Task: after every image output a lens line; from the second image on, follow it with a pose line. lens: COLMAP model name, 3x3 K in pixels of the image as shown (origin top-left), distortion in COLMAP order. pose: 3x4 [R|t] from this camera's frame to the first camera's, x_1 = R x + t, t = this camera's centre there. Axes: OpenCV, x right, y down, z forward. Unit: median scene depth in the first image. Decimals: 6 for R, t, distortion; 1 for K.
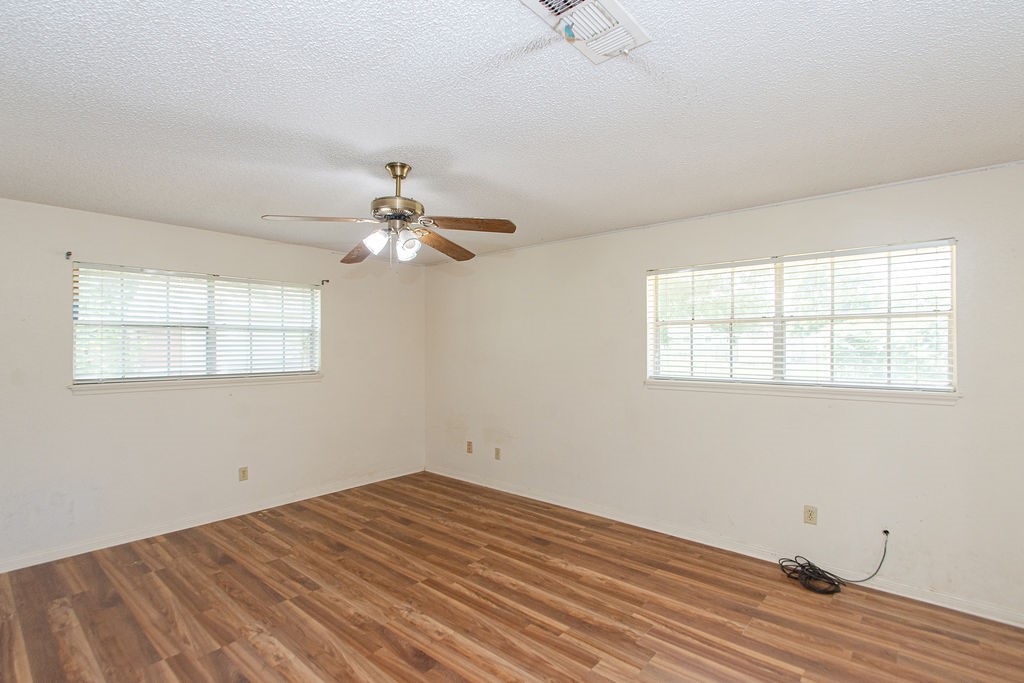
lens RADIAL K [[489.0, 0, 516.5], [0, 489.0, 359.0], [0, 0, 1]] dist [0.000789, 0.000131]
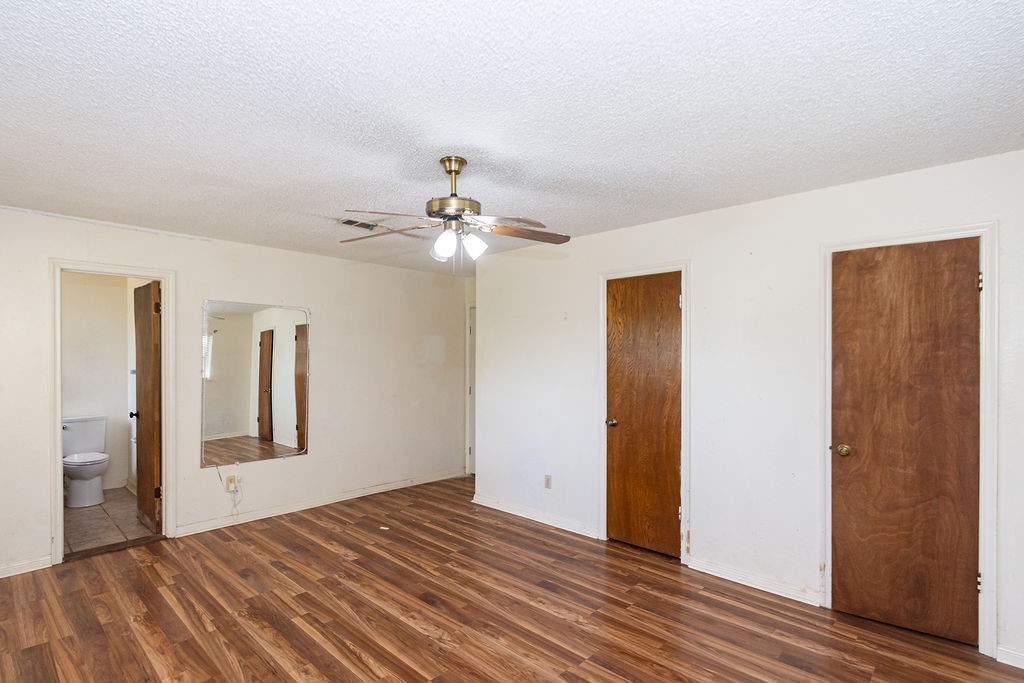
lens RADIAL K [[489.0, 0, 516.5], [0, 489.0, 359.0], [0, 0, 1]] dist [0.000789, 0.000131]
pose [[-0.999635, -0.002503, 0.026887, -0.401772], [-0.002056, 0.999860, 0.016612, -0.038374], [-0.026925, 0.016551, -0.999500, 1.996758]]
